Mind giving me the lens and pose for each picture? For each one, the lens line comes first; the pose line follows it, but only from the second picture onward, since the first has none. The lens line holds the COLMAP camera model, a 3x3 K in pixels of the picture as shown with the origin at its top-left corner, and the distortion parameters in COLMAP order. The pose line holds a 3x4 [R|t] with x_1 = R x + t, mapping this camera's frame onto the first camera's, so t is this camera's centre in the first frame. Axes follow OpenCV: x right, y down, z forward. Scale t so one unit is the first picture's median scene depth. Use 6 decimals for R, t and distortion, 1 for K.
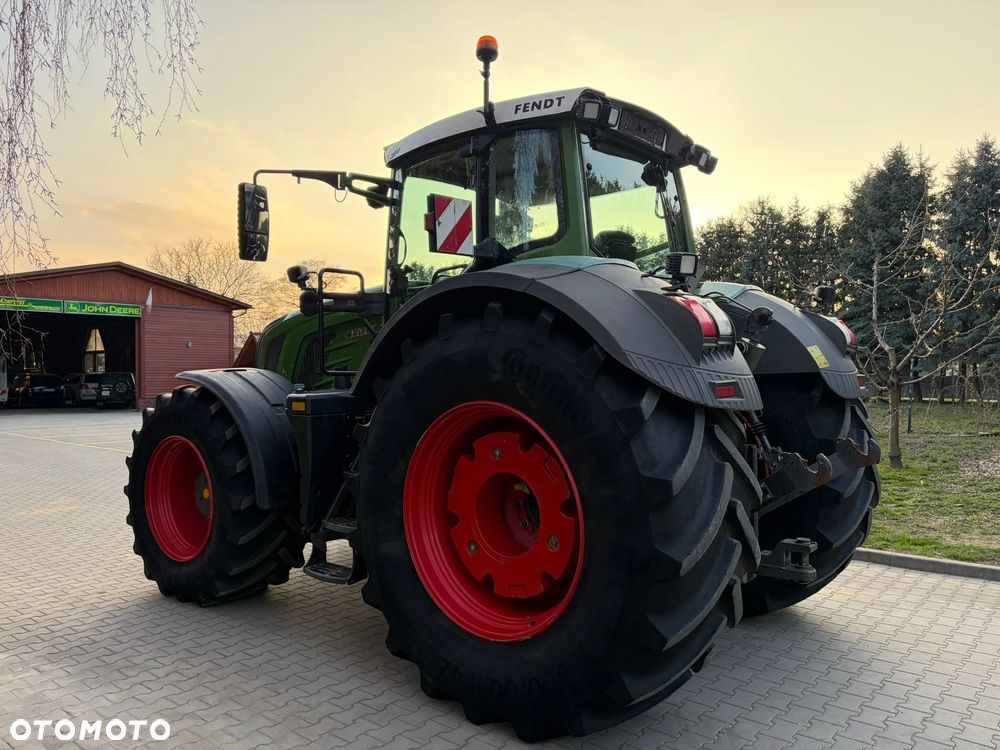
lens RADIAL K [[753.4, 0, 500.0], [0, 753.4, 375.0], [0, 0, 1]] dist [0.060746, -0.058927]
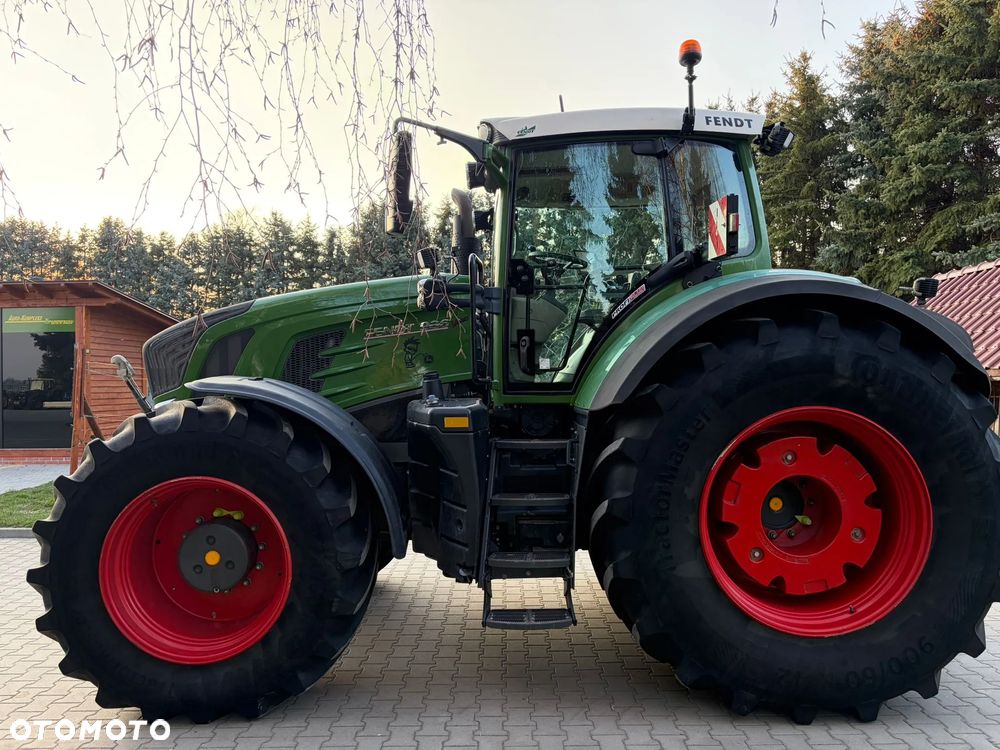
lens RADIAL K [[746.6, 0, 497.7], [0, 746.6, 375.5], [0, 0, 1]] dist [0.061421, -0.054434]
pose [[0.763176, -0.001378, 0.646189, -0.810788], [0.008164, 0.999938, -0.007510, -0.002535], [-0.646139, 0.011007, 0.763140, 0.395237]]
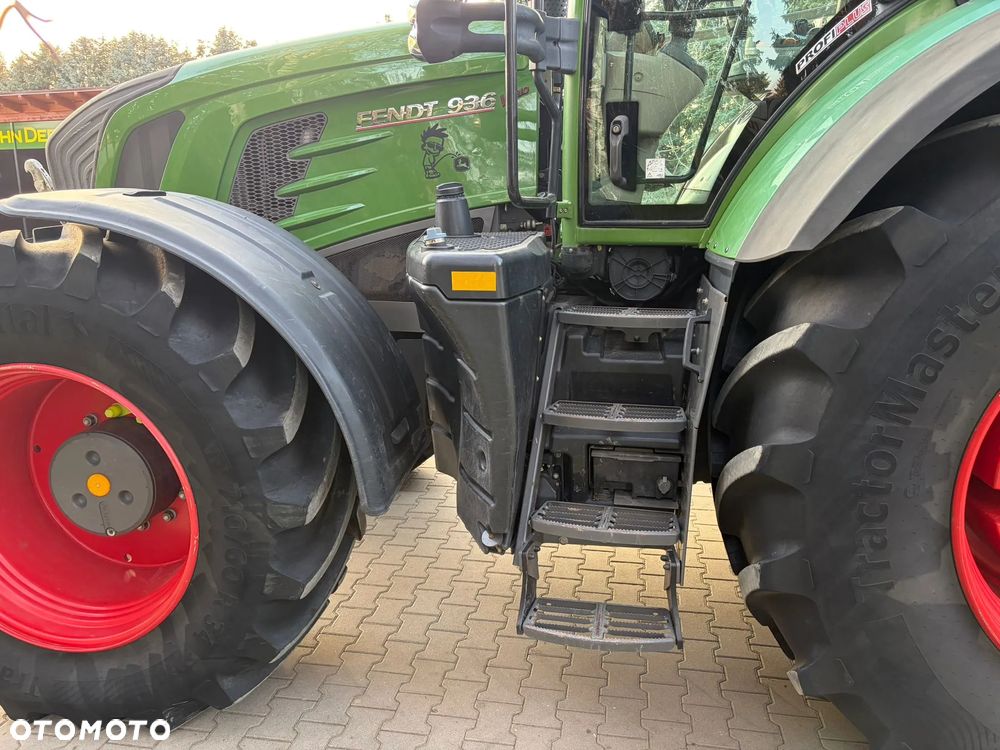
lens RADIAL K [[753.4, 0, 500.0], [0, 753.4, 375.0], [0, 0, 1]] dist [0.060746, -0.058927]
pose [[0.858022, -0.113586, 0.500896, -0.514656], [0.001805, 0.975901, 0.218208, 0.000250], [-0.513610, -0.186323, 0.837549, 0.678160]]
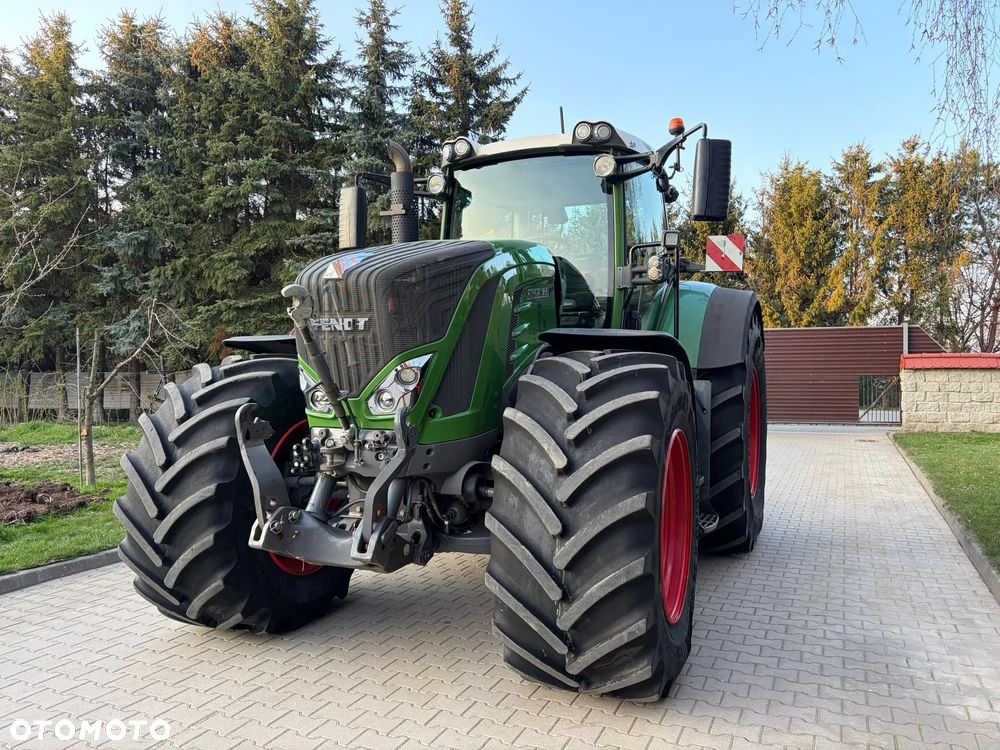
lens RADIAL K [[753.4, 0, 500.0], [0, 753.4, 375.0], [0, 0, 1]] dist [0.060746, -0.058927]
pose [[-0.277208, -0.000590, 0.960810, -1.258779], [0.004821, 0.999986, 0.002005, 0.039617], [-0.960798, 0.005188, -0.277201, 1.653098]]
